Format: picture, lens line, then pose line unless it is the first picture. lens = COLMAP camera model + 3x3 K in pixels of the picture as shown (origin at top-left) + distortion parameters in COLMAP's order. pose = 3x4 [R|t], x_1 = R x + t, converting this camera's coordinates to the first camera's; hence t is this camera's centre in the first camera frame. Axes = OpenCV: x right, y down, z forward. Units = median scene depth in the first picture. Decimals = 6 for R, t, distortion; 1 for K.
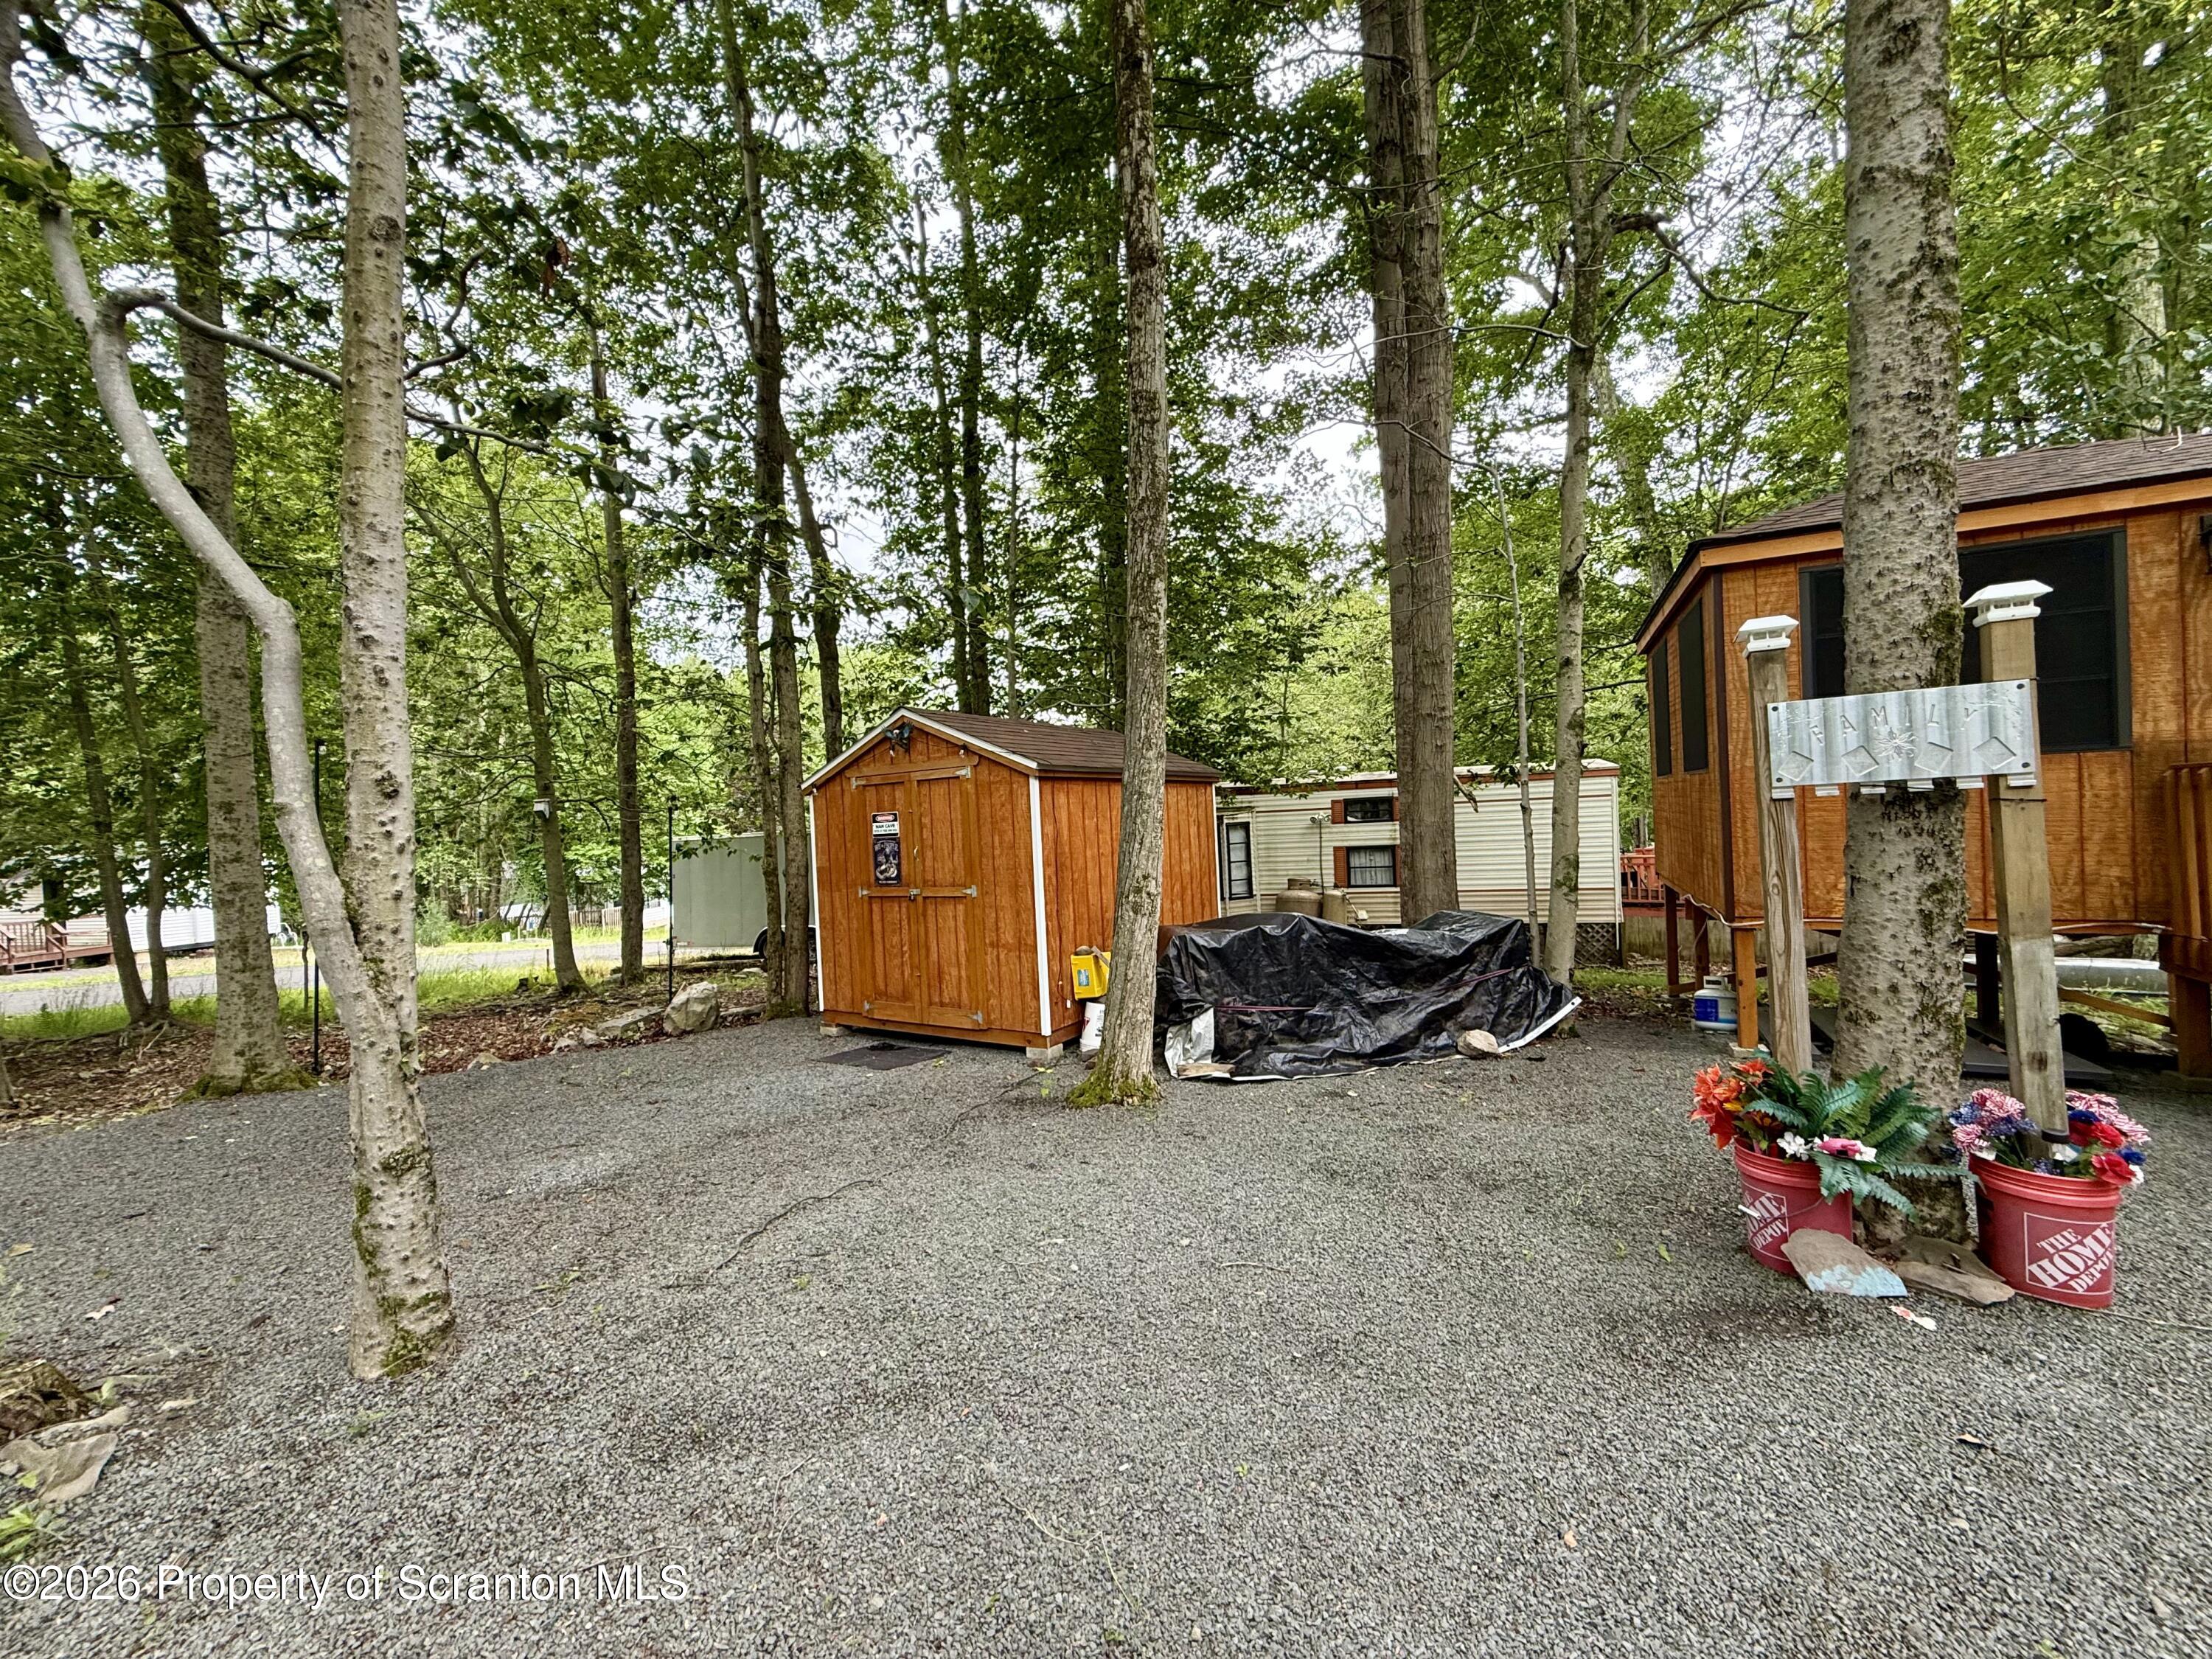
lens RADIAL K [[875.5, 0, 1097.7], [0, 875.5, 827.5], [0, 0, 1]] dist [-0.001802, 0.000242]
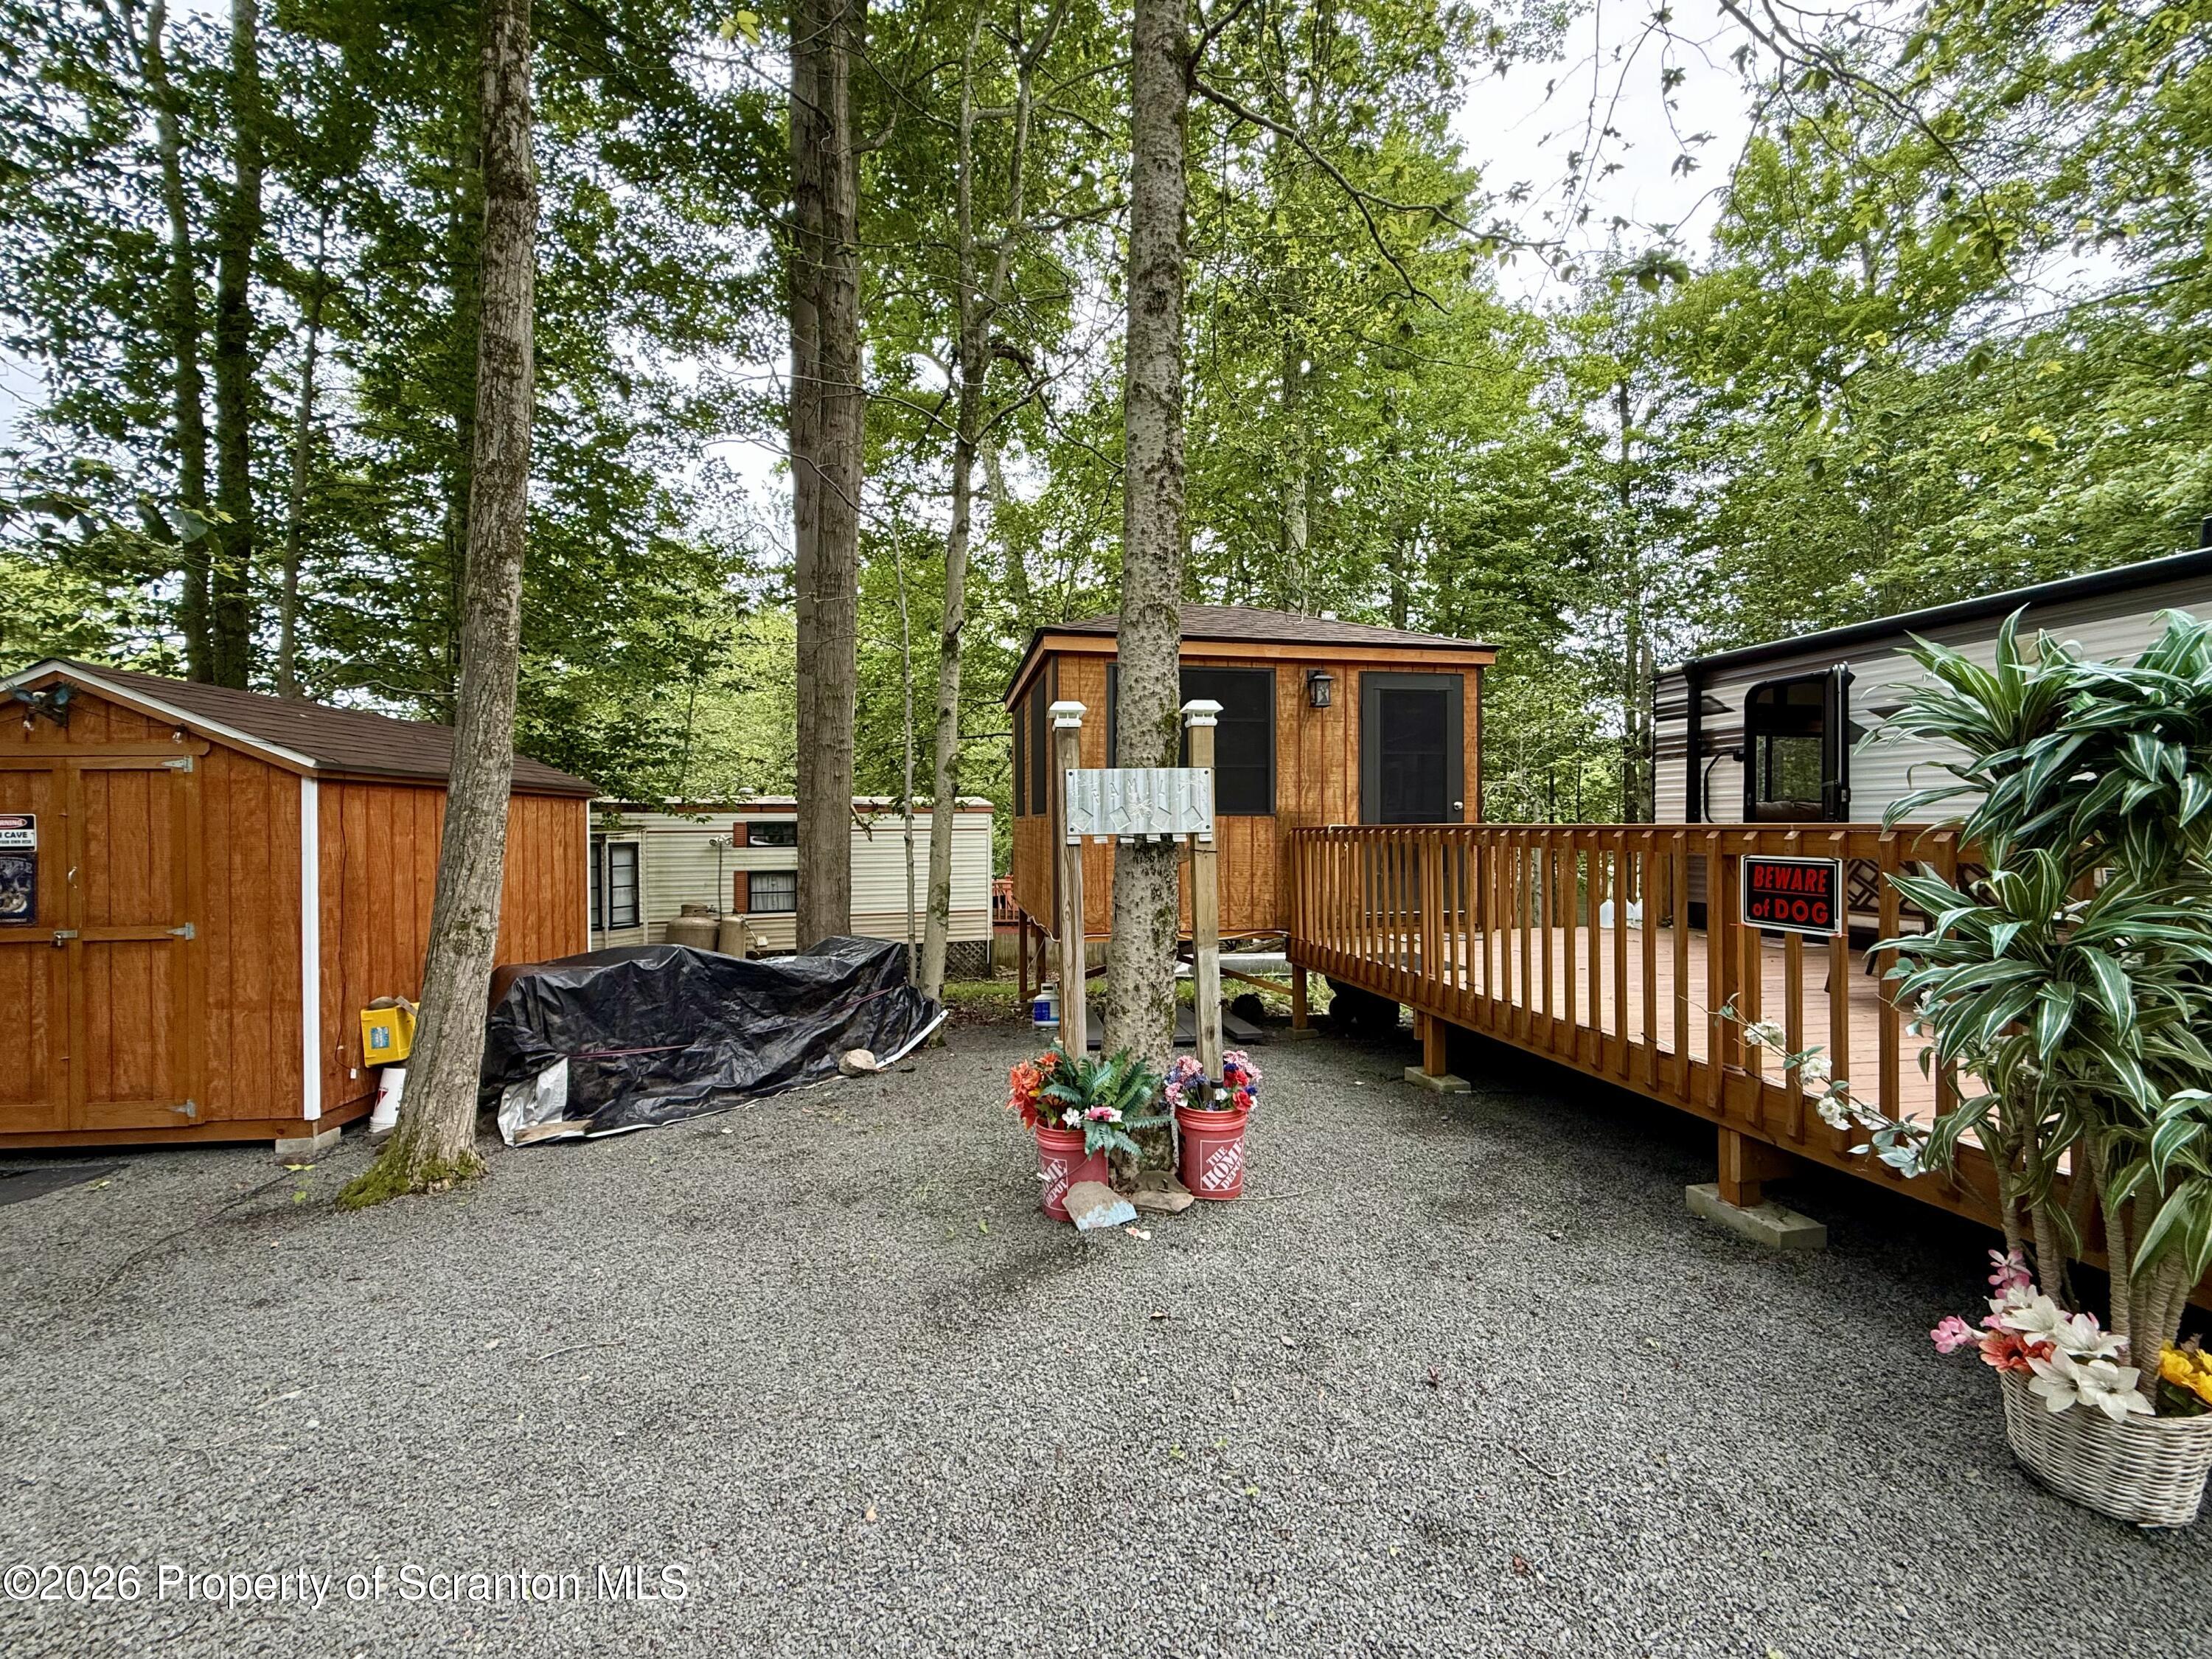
lens RADIAL K [[875.5, 0, 1097.7], [0, 875.5, 827.5], [0, 0, 1]] dist [-0.001802, 0.000242]
pose [[0.797664, 0.041120, 0.601698, 0.017726], [-0.025360, 0.999077, -0.034659, -0.006047], [-0.602568, 0.012387, 0.797971, -0.017328]]
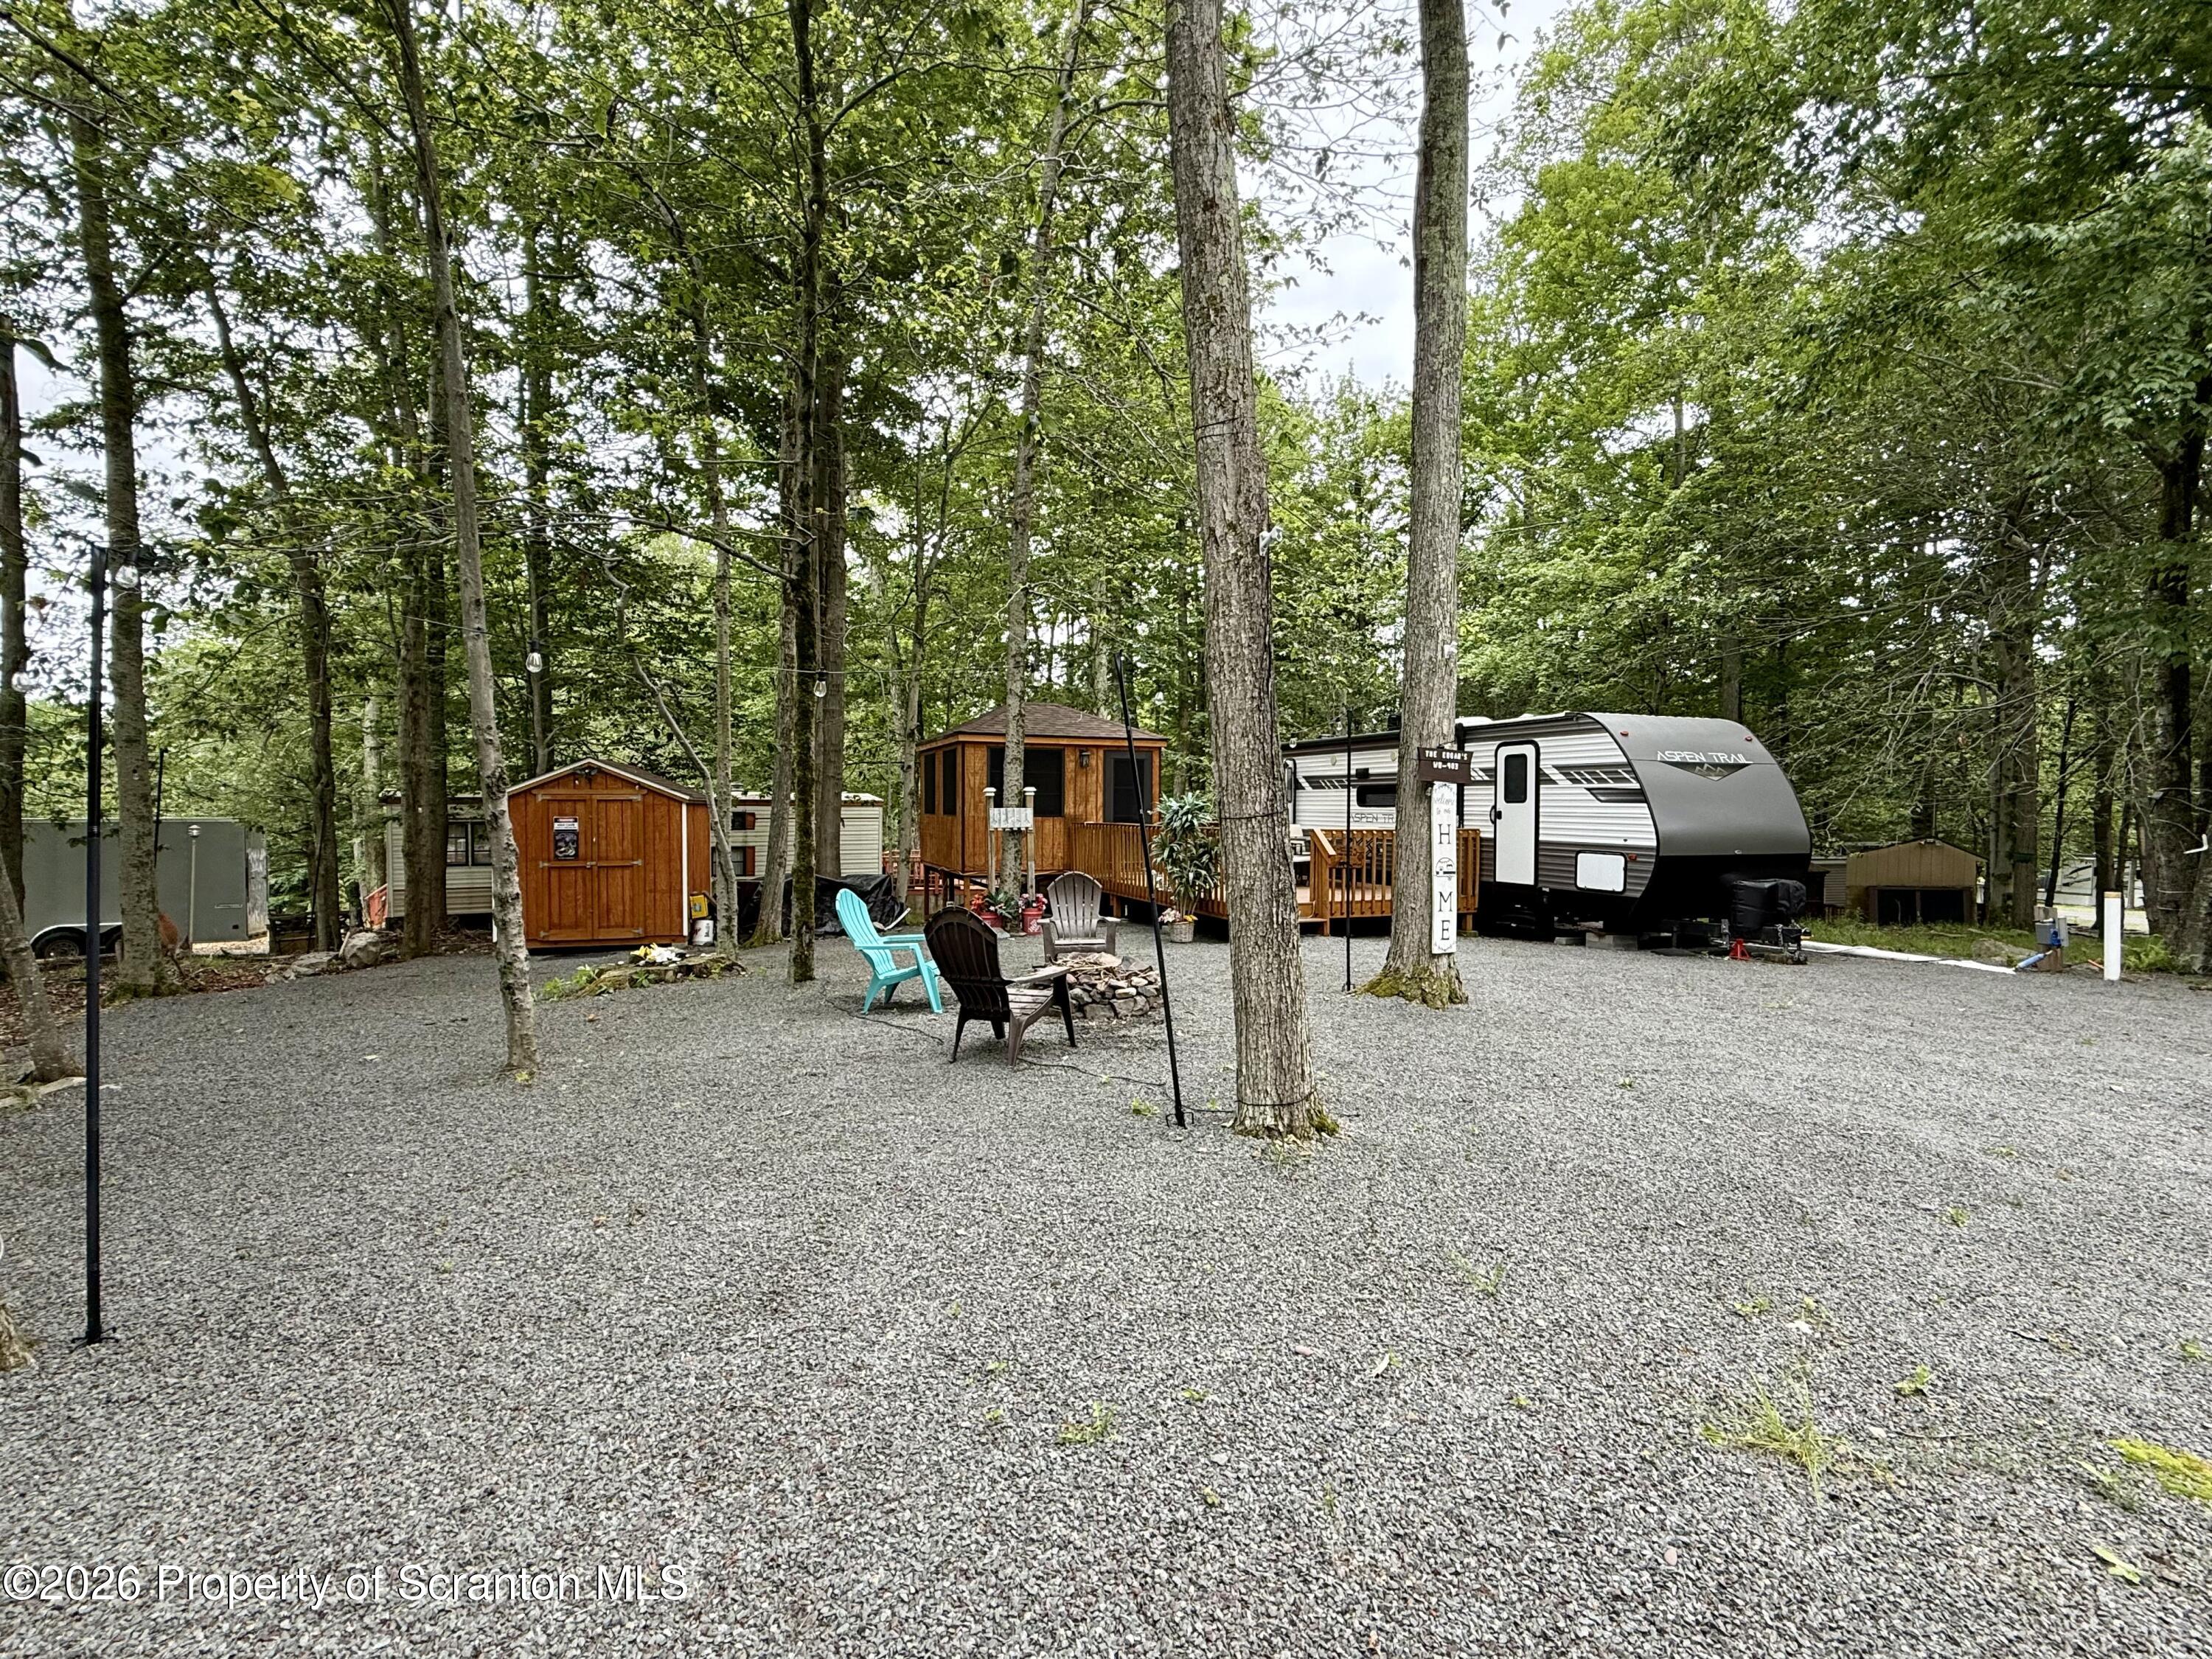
lens RADIAL K [[1008.2, 0, 1101.8], [0, 1008.2, 831.2], [0, 0, 1]] dist [-0.001991, 0.000895]
pose [[0.675848, 0.030798, 0.736397, -1.073529], [-0.026778, 0.999493, -0.017226, 0.017452], [-0.736554, -0.008077, 0.676330, -1.181551]]
